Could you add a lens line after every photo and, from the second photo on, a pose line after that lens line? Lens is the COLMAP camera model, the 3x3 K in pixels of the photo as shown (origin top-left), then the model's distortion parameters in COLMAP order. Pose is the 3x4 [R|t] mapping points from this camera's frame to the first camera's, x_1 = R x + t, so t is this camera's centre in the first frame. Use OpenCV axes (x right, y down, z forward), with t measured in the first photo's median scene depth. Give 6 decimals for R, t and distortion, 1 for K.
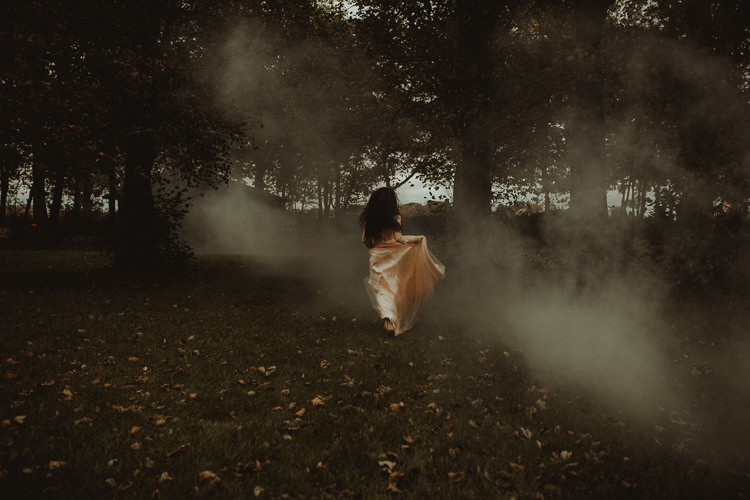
lens RADIAL K [[732.8, 0, 374.2], [0, 732.8, 251.3], [0, 0, 1]] dist [-0.000218, 0.000000]
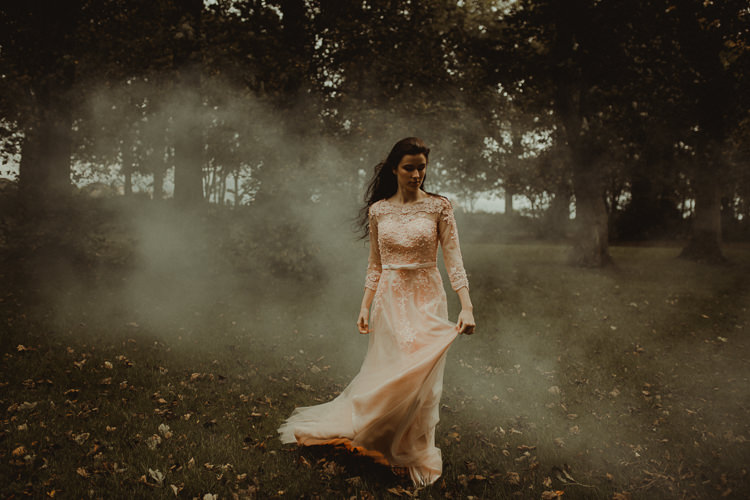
lens RADIAL K [[732.8, 0, 376.2], [0, 732.8, 246.6], [0, 0, 1]] dist [-0.000218, 0.000000]
pose [[0.843900, 0.001885, 0.536498, -0.016390], [-0.010336, 0.999865, 0.012745, -0.012433], [-0.536401, -0.016301, 0.843806, 0.181406]]
